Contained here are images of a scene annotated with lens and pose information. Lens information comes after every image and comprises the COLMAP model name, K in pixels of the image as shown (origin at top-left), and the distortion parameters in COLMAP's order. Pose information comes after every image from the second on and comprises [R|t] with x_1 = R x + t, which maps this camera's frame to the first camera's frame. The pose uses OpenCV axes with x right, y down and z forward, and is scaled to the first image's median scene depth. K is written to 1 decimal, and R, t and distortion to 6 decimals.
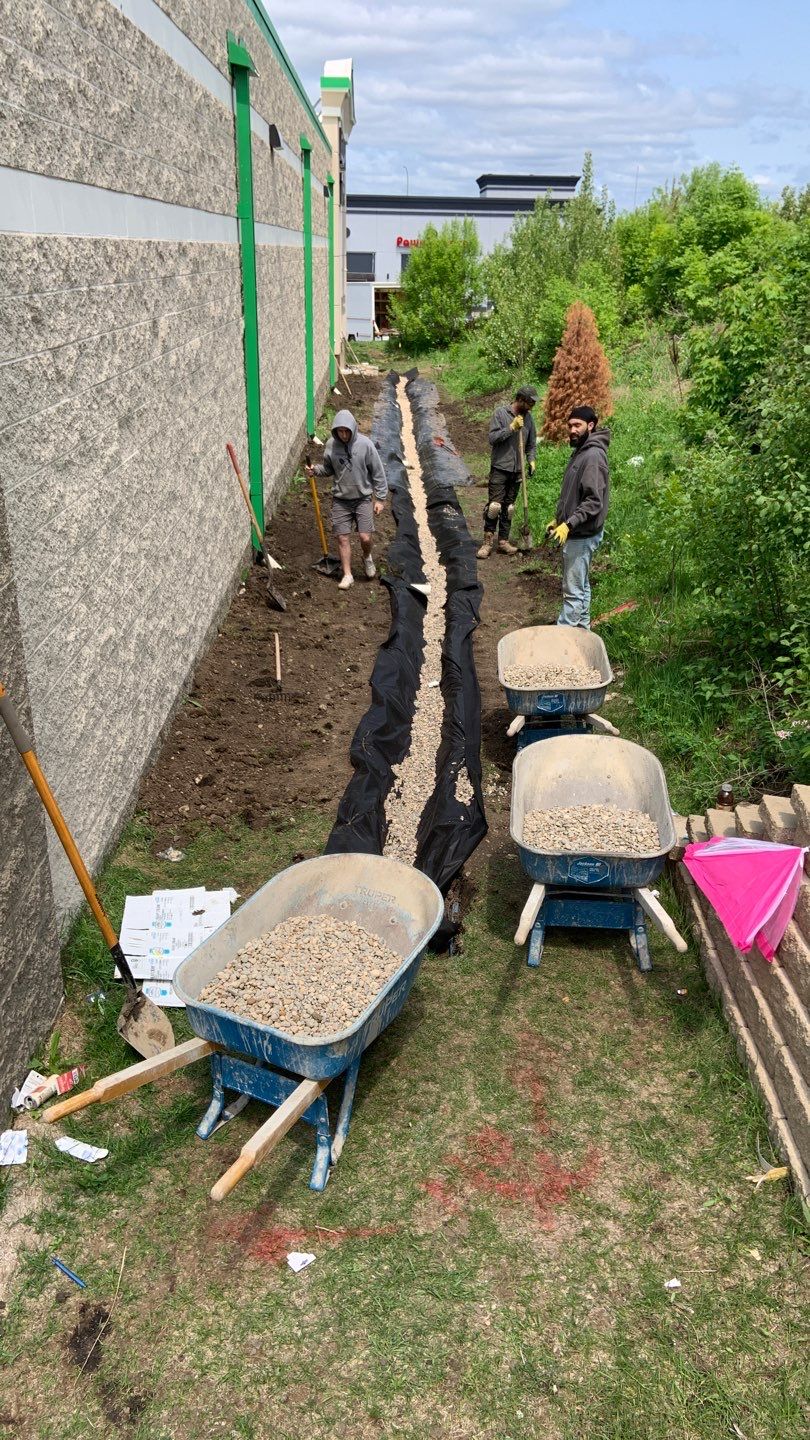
lens RADIAL K [[1068.0, 0, 410.7], [0, 1068.0, 702.4], [0, 0, 1]] dist [0.134137, -0.170668]
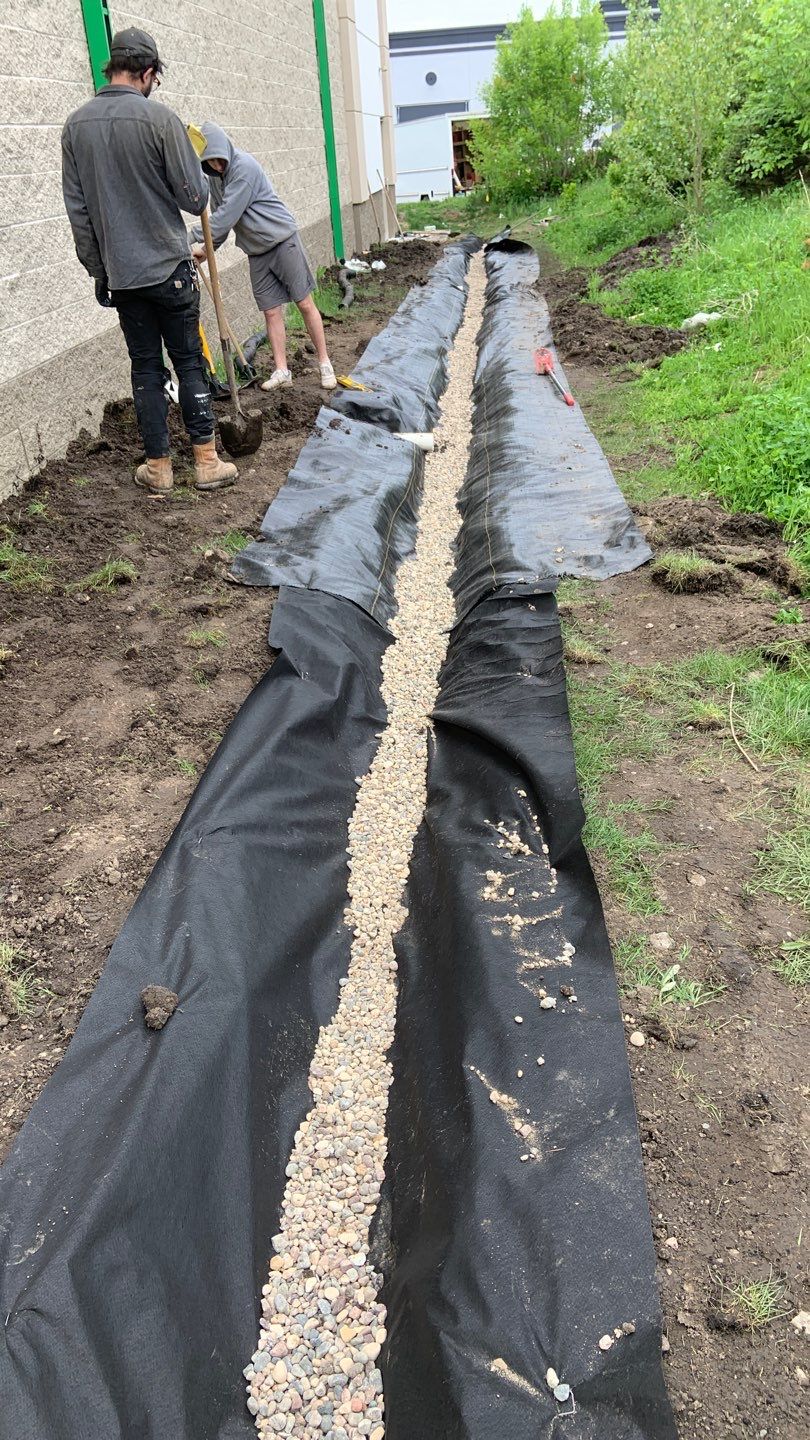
lens RADIAL K [[1070.2, 0, 406.4], [0, 1070.2, 699.8], [0, 0, 1]] dist [0.133414, -0.165740]
pose [[0.992107, -0.029388, -0.121903, 0.015429], [0.039514, 0.995890, 0.081497, -0.086550], [0.119007, -0.085671, 0.989190, 0.332492]]
